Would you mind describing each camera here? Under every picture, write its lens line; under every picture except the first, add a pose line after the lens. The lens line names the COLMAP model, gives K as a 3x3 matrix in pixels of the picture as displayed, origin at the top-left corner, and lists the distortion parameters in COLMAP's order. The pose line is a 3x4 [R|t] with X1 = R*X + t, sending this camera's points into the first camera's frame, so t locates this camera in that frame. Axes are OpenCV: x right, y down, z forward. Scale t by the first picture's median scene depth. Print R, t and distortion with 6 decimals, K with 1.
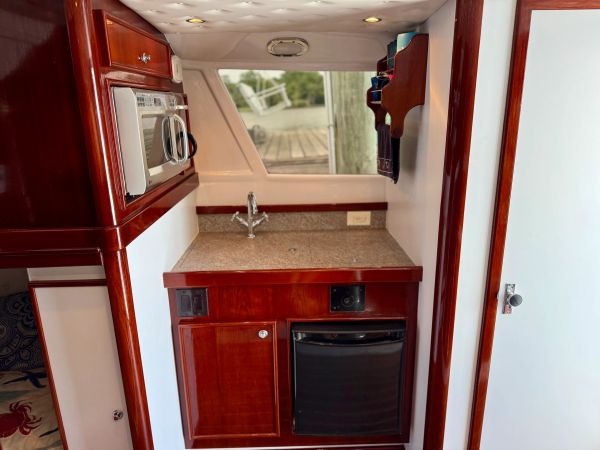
lens RADIAL K [[426.3, 0, 302.1], [0, 426.3, 226.7], [0, 0, 1]] dist [0.057518, -0.080365]
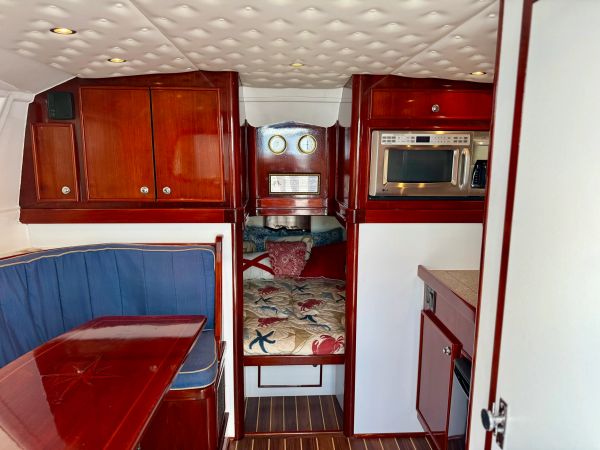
lens RADIAL K [[426.3, 0, 302.1], [0, 426.3, 226.7], [0, 0, 1]] dist [0.057518, -0.080365]
pose [[-0.019414, 0.182747, -0.982968, 0.876468], [-0.277295, 0.943600, 0.180904, -0.130919], [0.960589, 0.276084, 0.032356, 0.525230]]
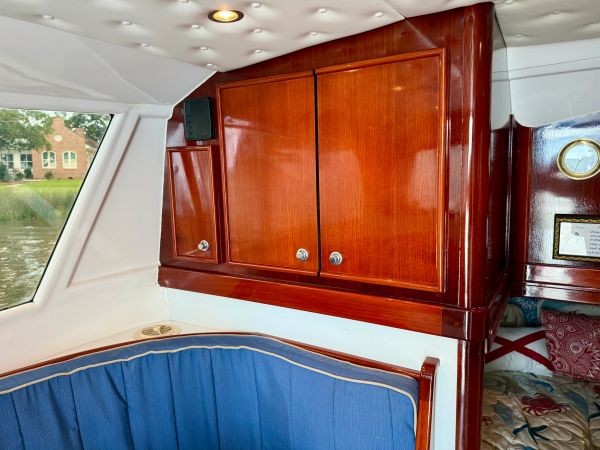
lens RADIAL K [[426.3, 0, 302.1], [0, 426.3, 226.7], [0, 0, 1]] dist [0.057518, -0.080365]
pose [[-0.576088, 0.144086, -0.804588, 0.247246], [-0.185278, 0.935701, 0.300225, -0.132434], [0.796112, 0.322028, -0.512350, 0.448950]]
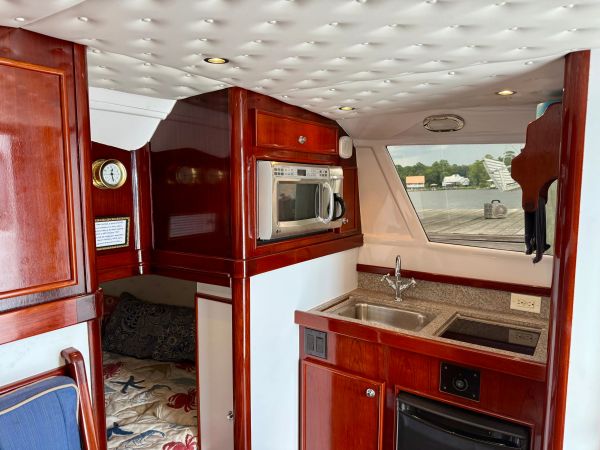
lens RADIAL K [[425.2, 0, 298.0], [0, 425.2, 222.3], [0, 0, 1]] dist [0.063286, -0.120374]
pose [[0.802213, 0.074115, -0.592420, 0.331719], [-0.178023, 0.976821, -0.118860, 0.007121], [0.569879, 0.200816, 0.796813, 0.010774]]
